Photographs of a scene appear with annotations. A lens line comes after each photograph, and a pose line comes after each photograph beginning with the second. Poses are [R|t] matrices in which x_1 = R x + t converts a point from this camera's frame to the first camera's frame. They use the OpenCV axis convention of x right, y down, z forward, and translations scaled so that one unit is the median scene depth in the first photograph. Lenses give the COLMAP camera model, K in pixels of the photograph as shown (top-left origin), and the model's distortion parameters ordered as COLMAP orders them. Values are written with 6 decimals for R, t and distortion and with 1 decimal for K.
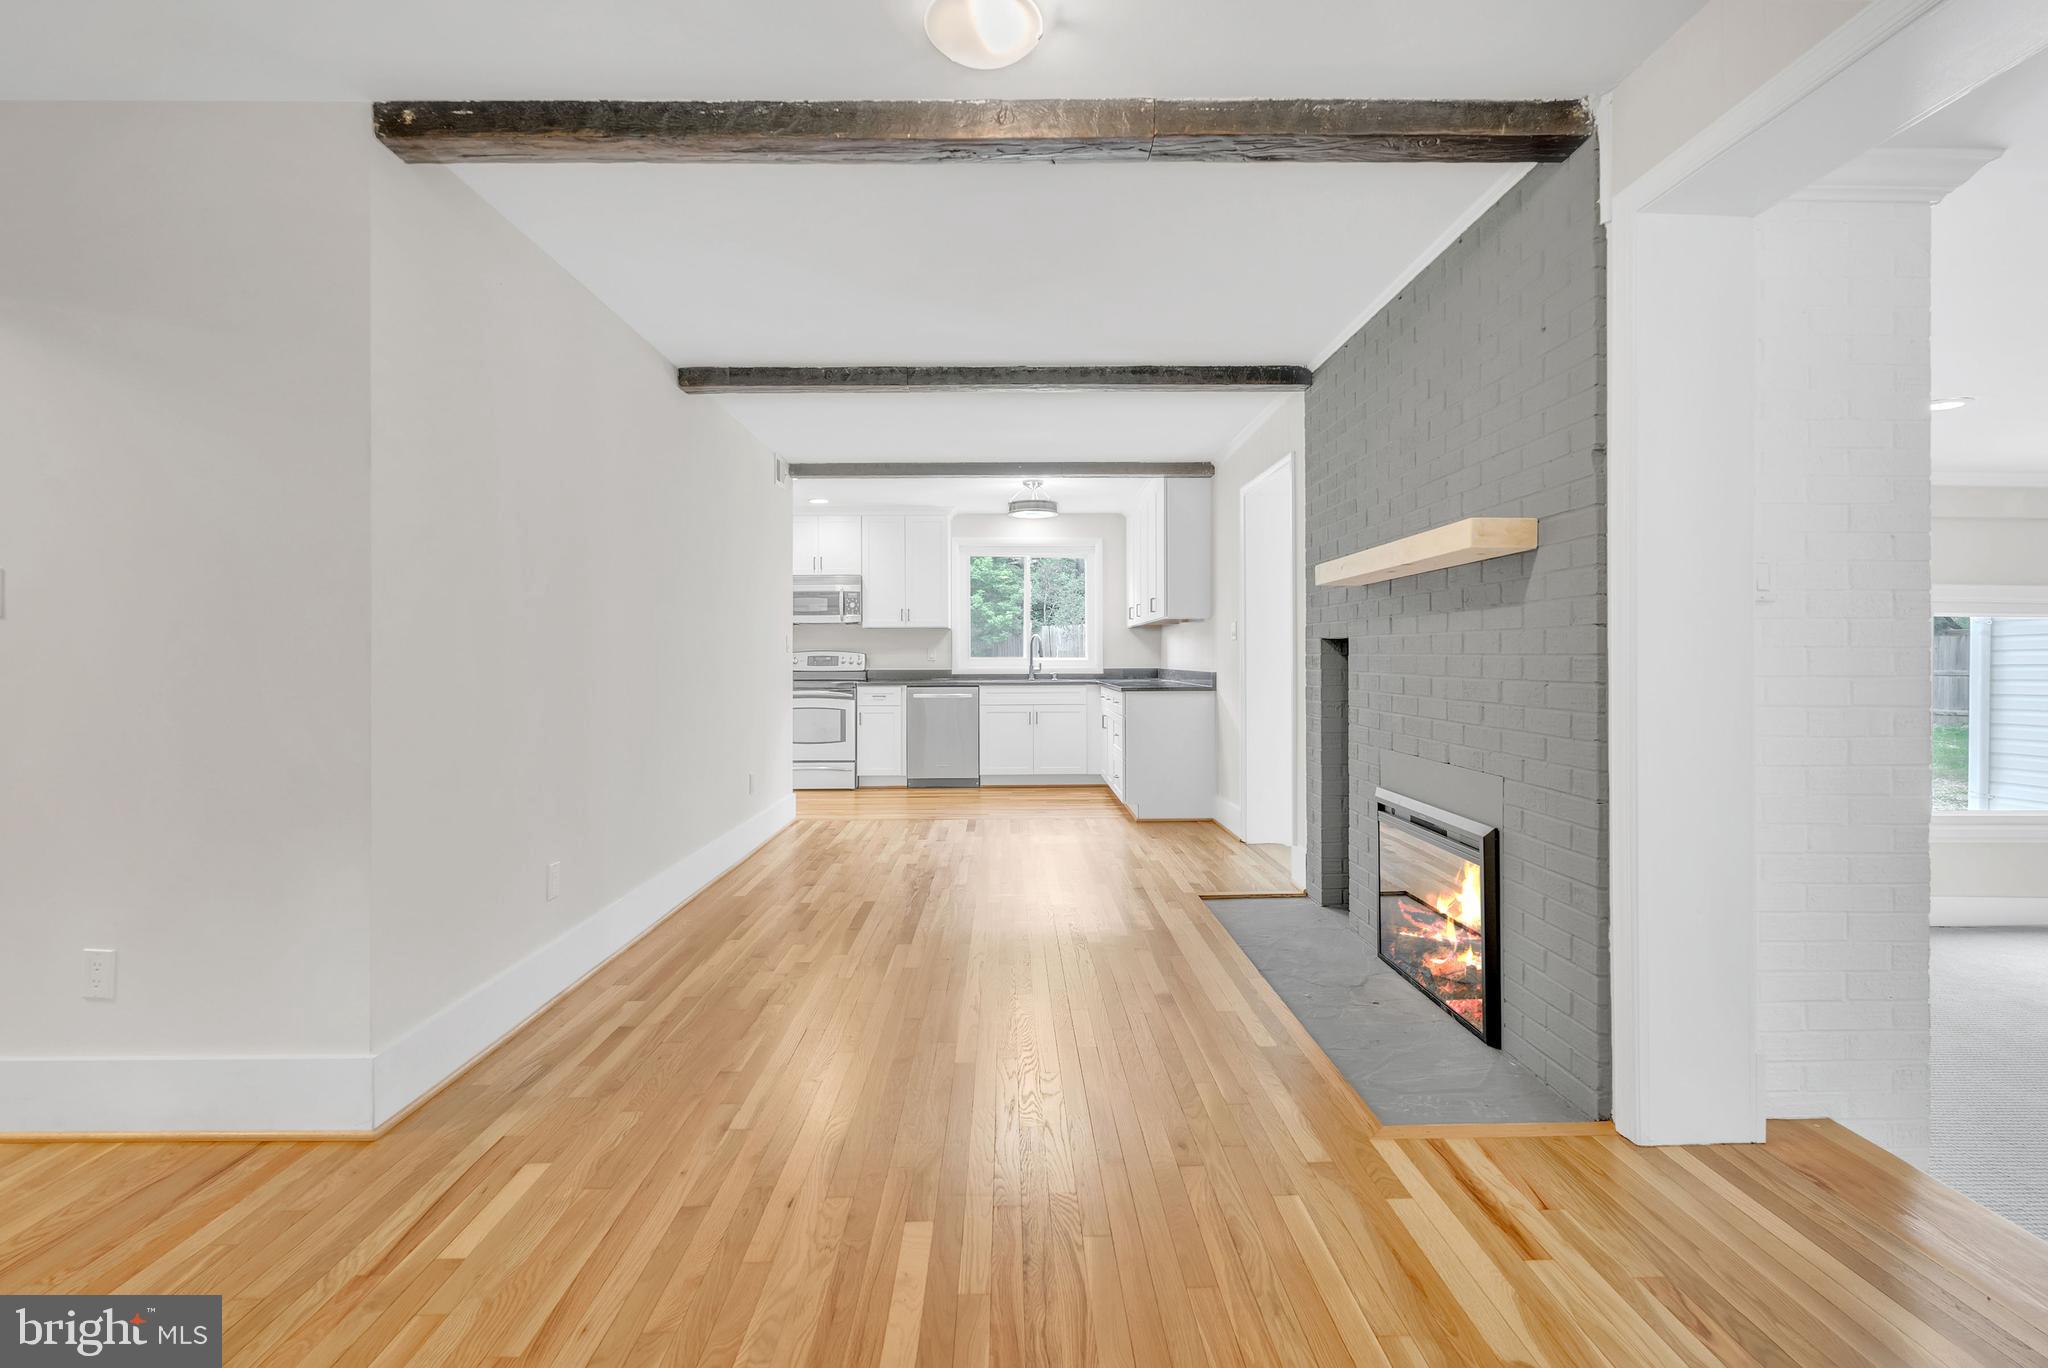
lens RADIAL K [[922.2, 0, 1030.9], [0, 922.2, 651.5], [0, 0, 1]] dist [-0.005471, -0.000344]
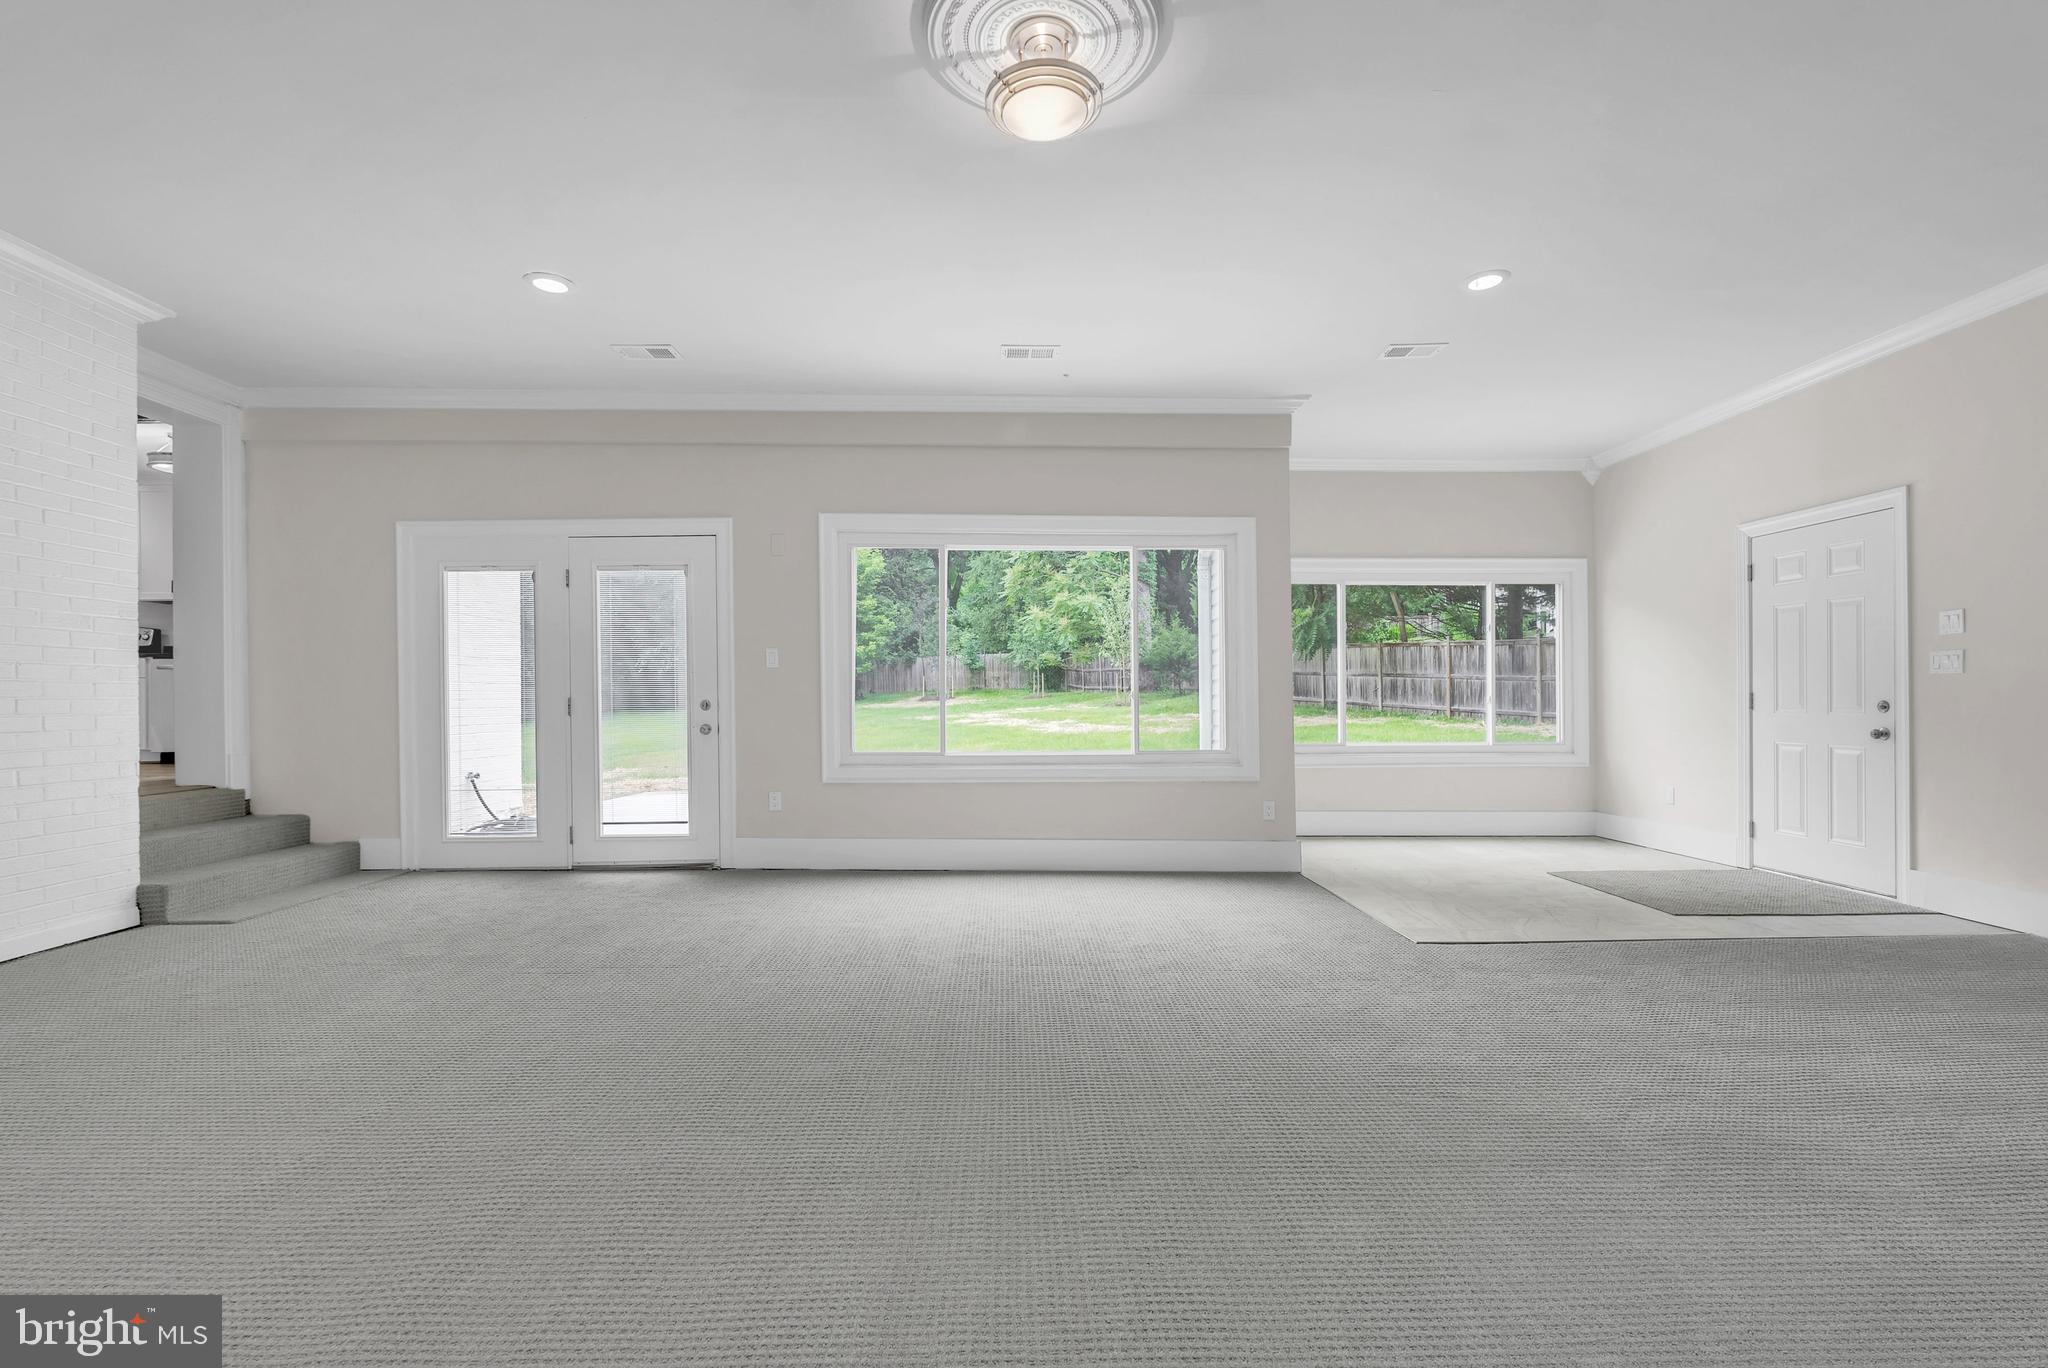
lens RADIAL K [[926.0, 0, 1038.5], [0, 926.0, 699.9], [0, 0, 1]] dist [-0.003070, -0.000103]
pose [[0.999842, -0.008108, 0.015802, 1.477738], [0.008023, 0.999953, 0.005389, 0.161171], [-0.015845, -0.005262, 0.999861, 0.035191]]
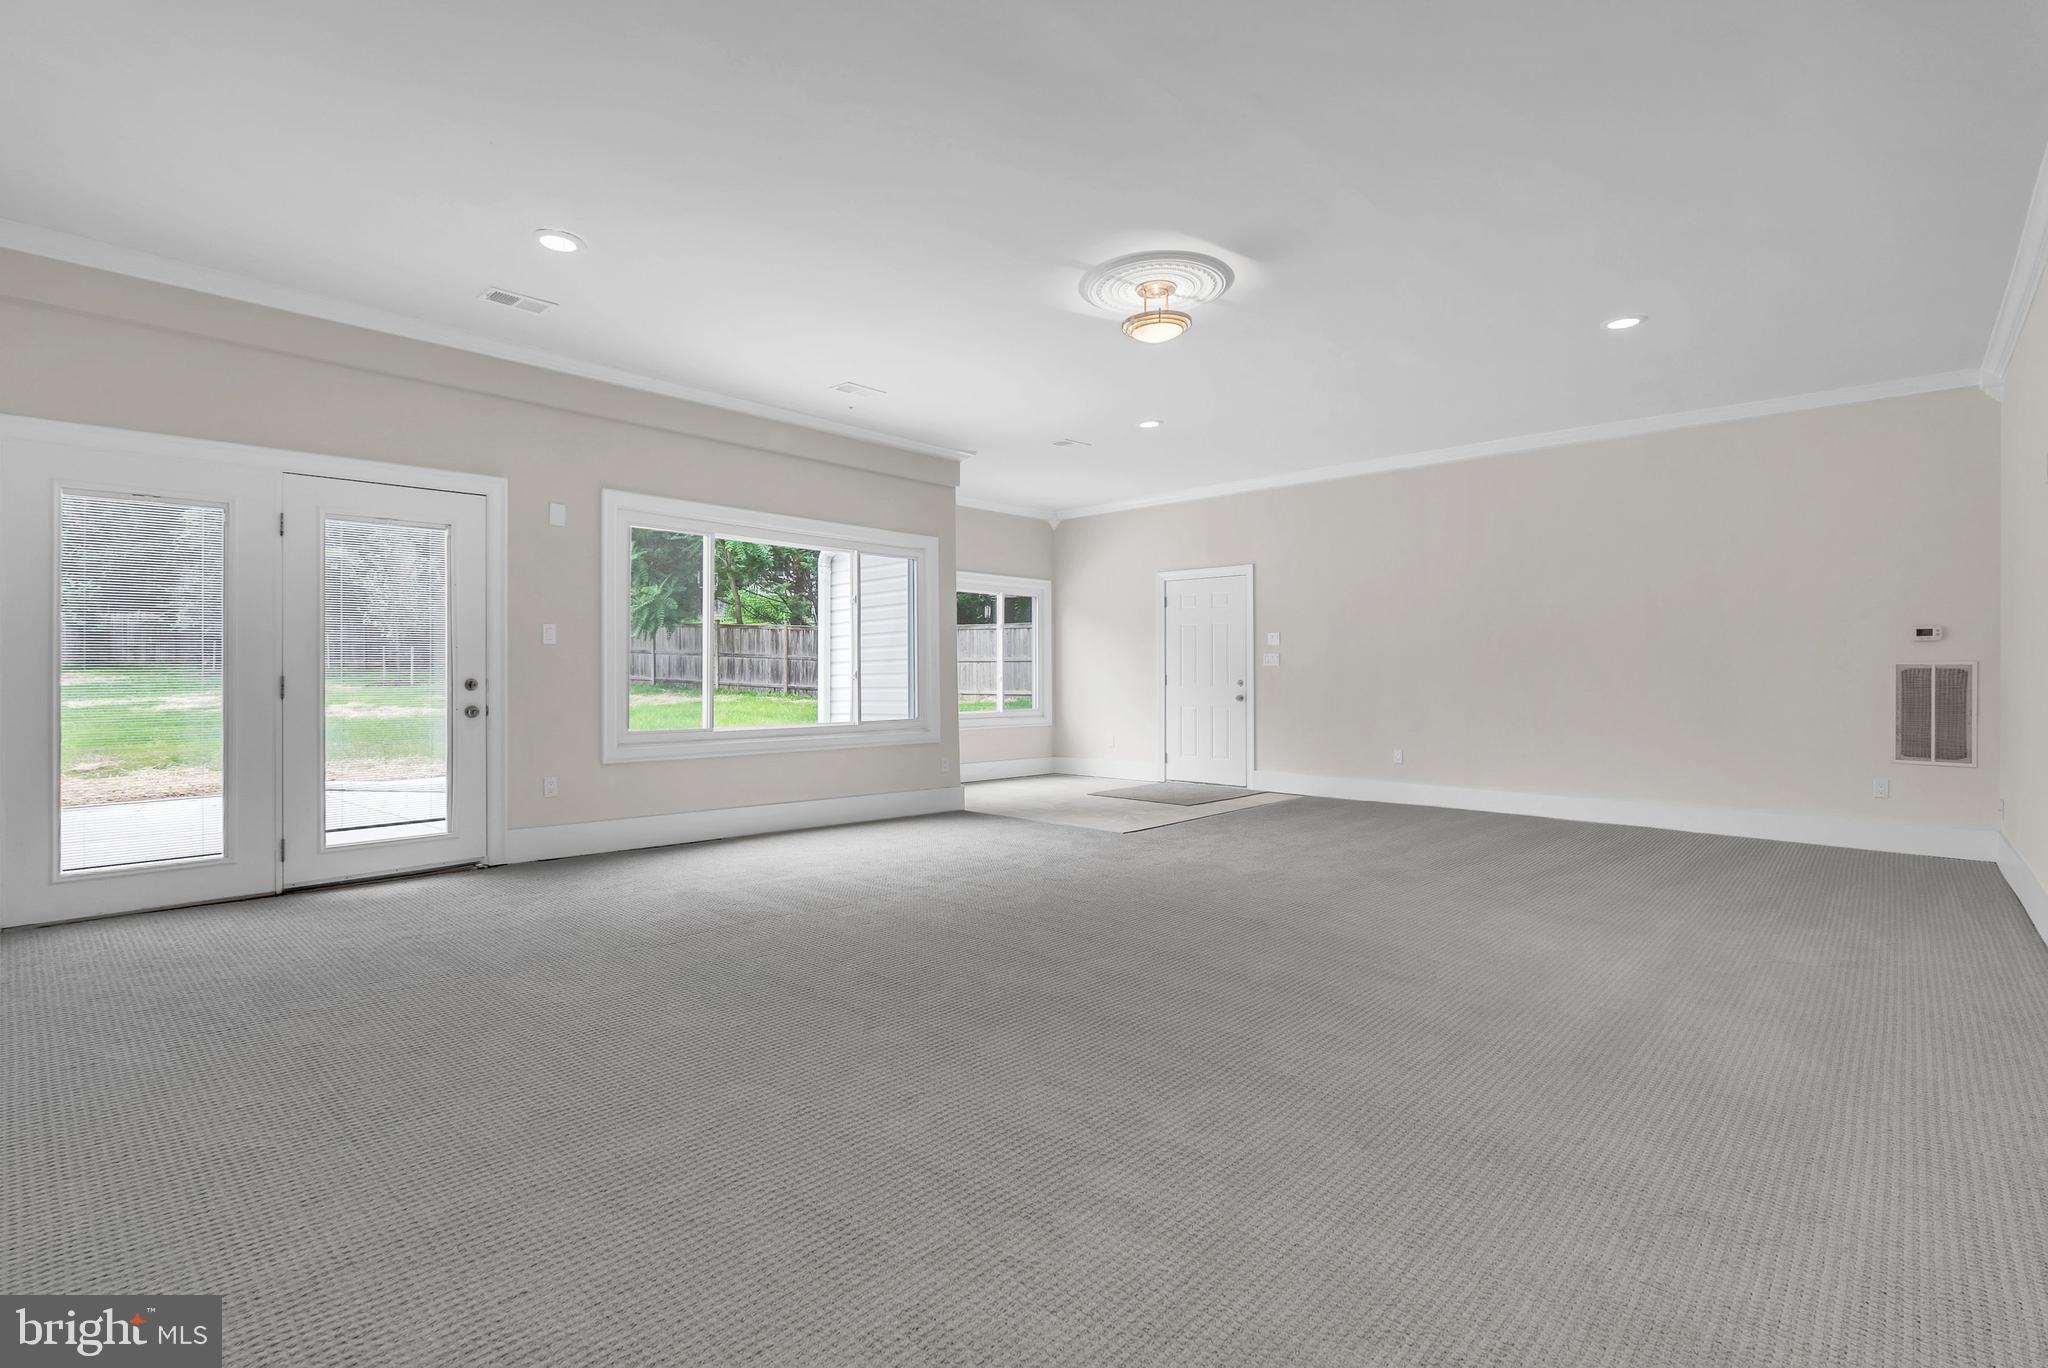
lens RADIAL K [[949.4, 0, 1023.7], [0, 949.4, 668.6], [0, 0, 1]] dist [-0.006792, -0.000218]
pose [[0.694512, 0.000596, 0.719481, 0.642773], [0.000345, 0.999999, -0.001161, 0.153302], [-0.719481, 0.001055, 0.694511, 0.025520]]
